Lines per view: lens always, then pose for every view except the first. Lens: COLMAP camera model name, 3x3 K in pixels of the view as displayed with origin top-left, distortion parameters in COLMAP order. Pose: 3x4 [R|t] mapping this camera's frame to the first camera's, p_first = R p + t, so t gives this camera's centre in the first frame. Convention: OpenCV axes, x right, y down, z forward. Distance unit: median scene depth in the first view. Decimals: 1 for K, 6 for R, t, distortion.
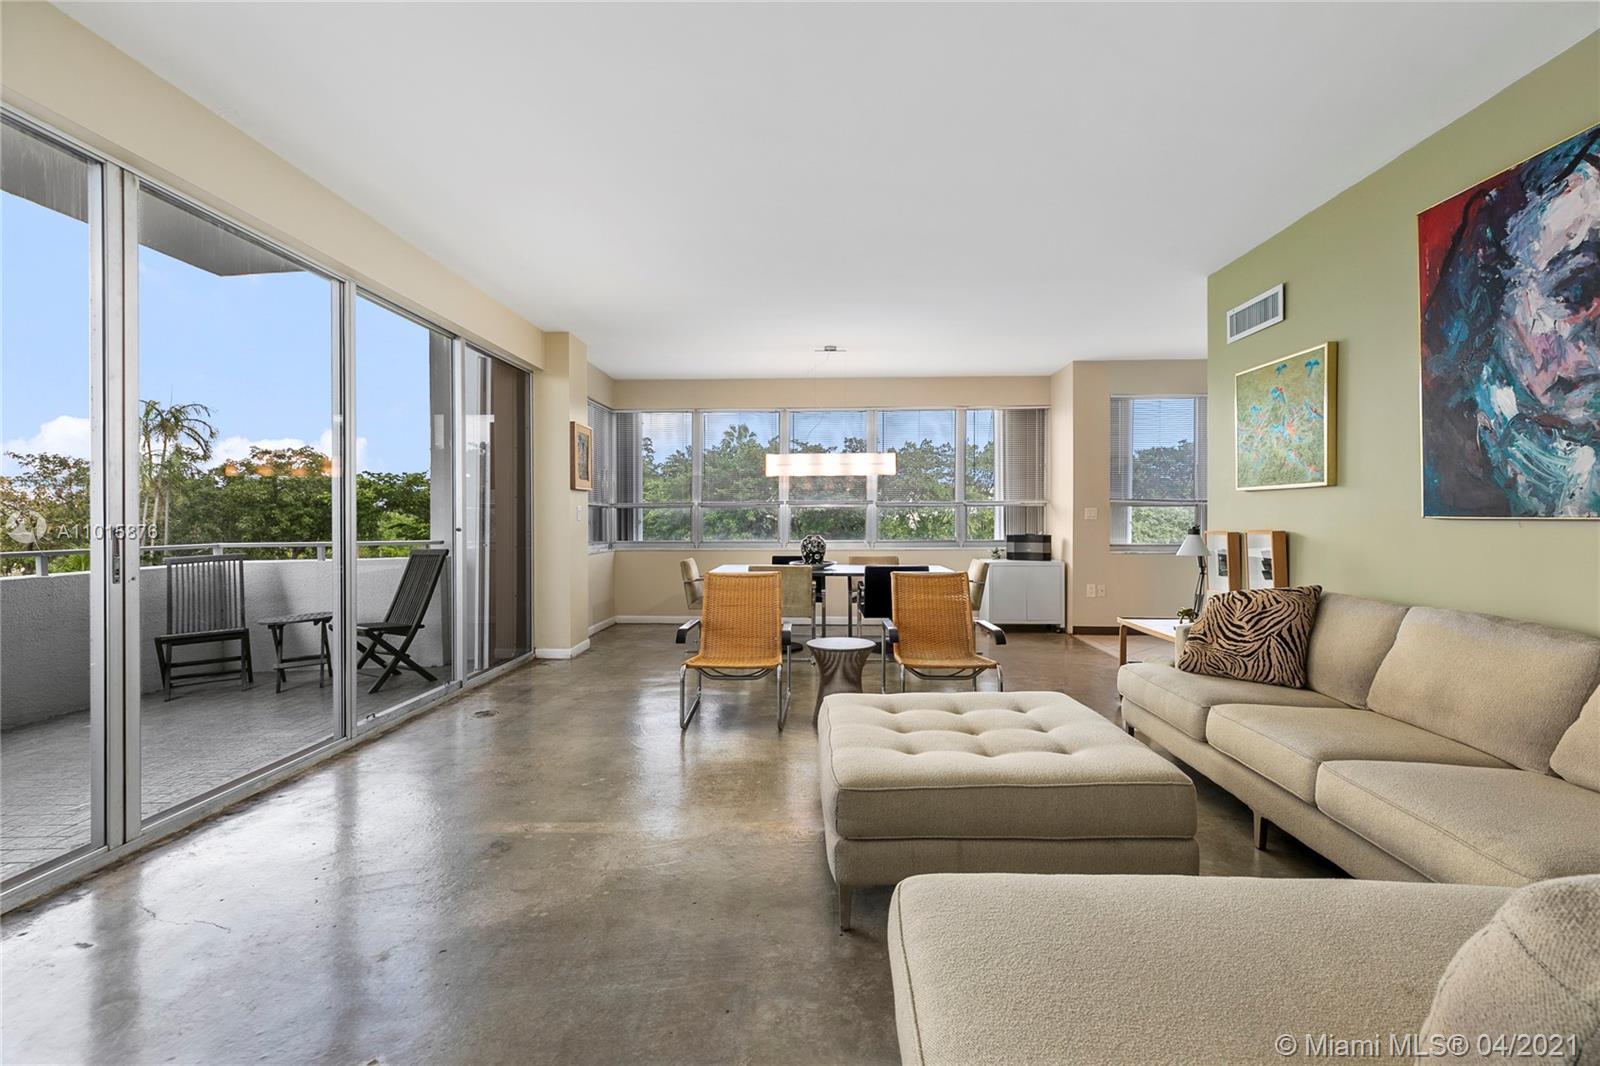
lens RADIAL K [[719.2, 0, 790.7], [0, 719.2, 526.7], [0, 0, 1]] dist [0.004721, 0.000513]
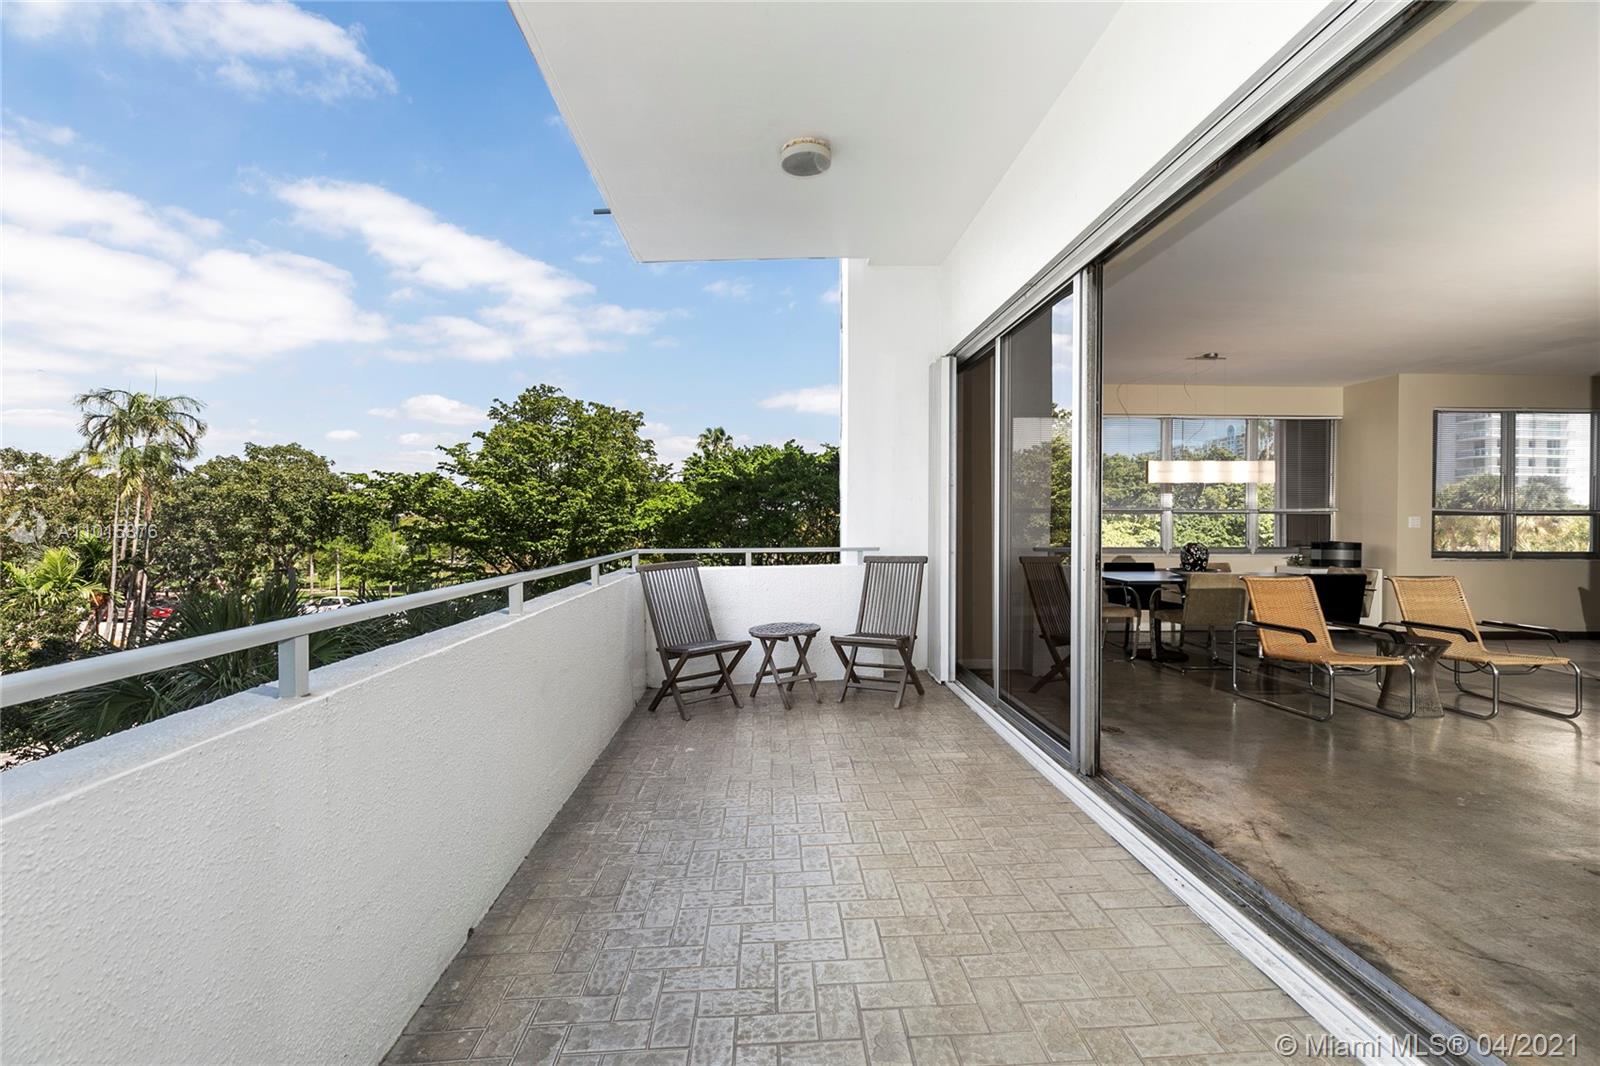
lens RADIAL K [[719.2, 0, 790.7], [0, 719.2, 526.7], [0, 0, 1]] dist [0.004721, 0.000513]
pose [[0.997289, 0.005545, 0.073382, -0.649492], [-0.005136, 0.999970, -0.005769, -0.001323], [-0.073412, 0.005377, 0.997287, 0.044375]]
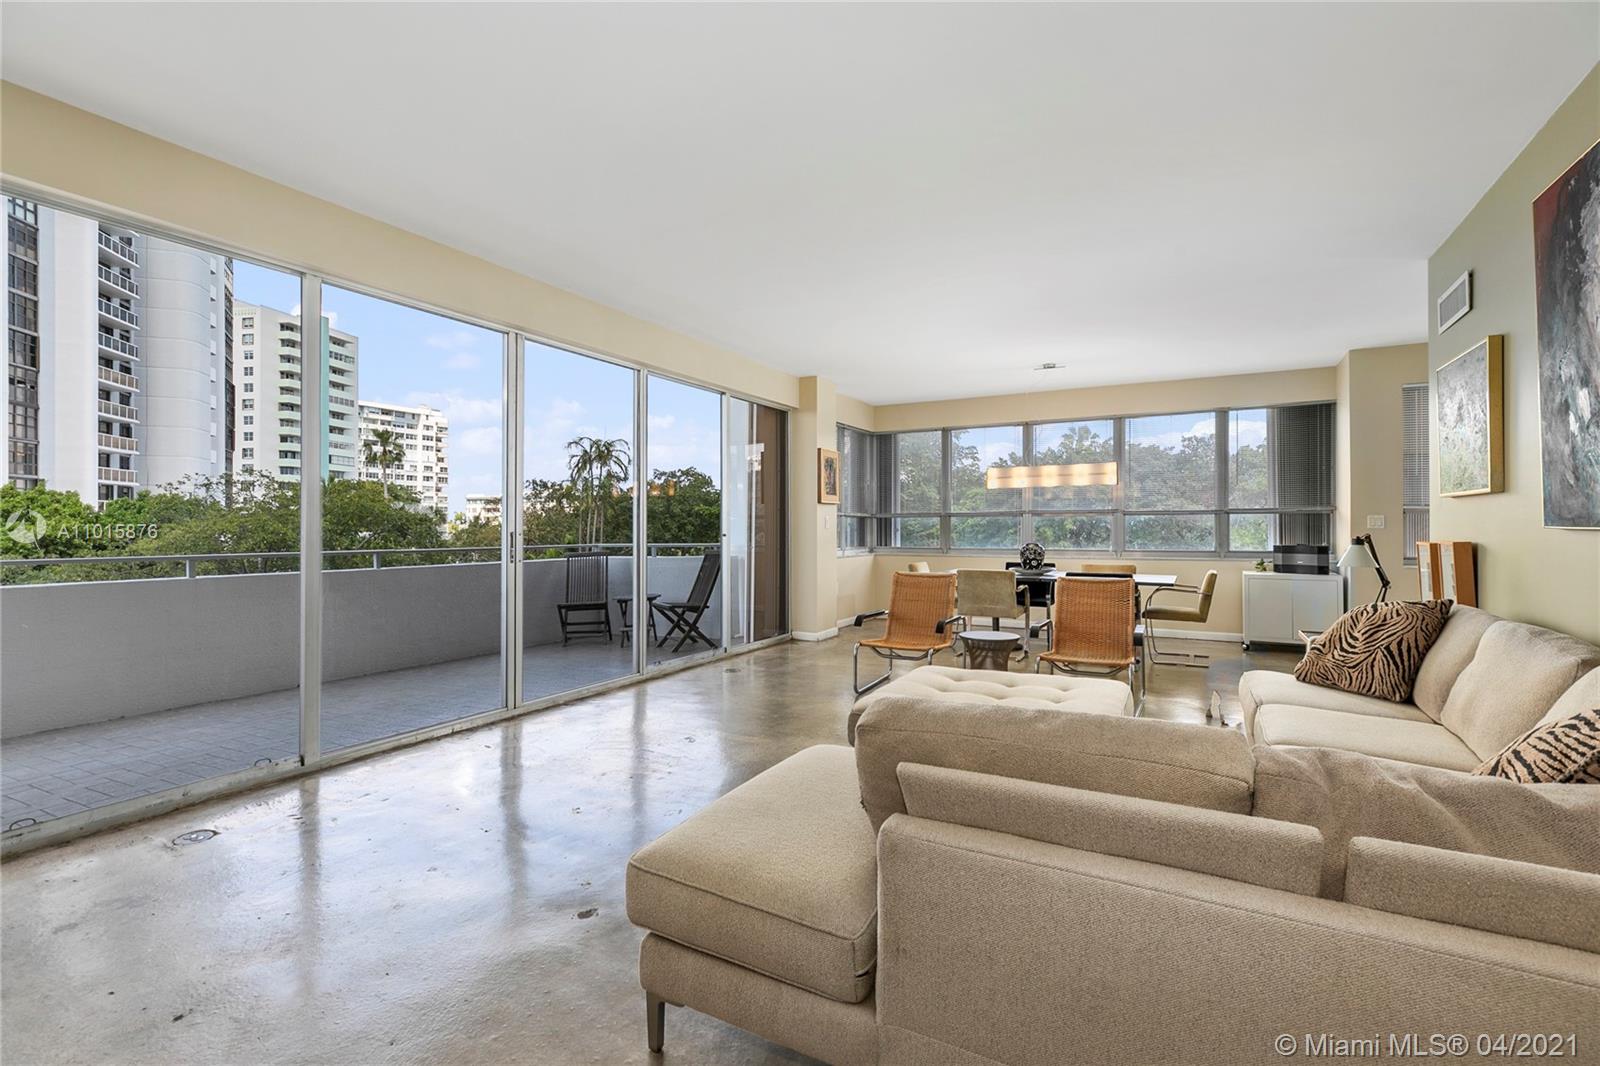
lens RADIAL K [[719.2, 0, 790.7], [0, 719.2, 526.7], [0, 0, 1]] dist [0.004721, 0.000513]
pose [[0.894007, 0.000460, -0.448052, 0.205732], [-0.005227, 0.999942, -0.009403, -0.000144], [0.448022, 0.010748, 0.893958, -0.123562]]
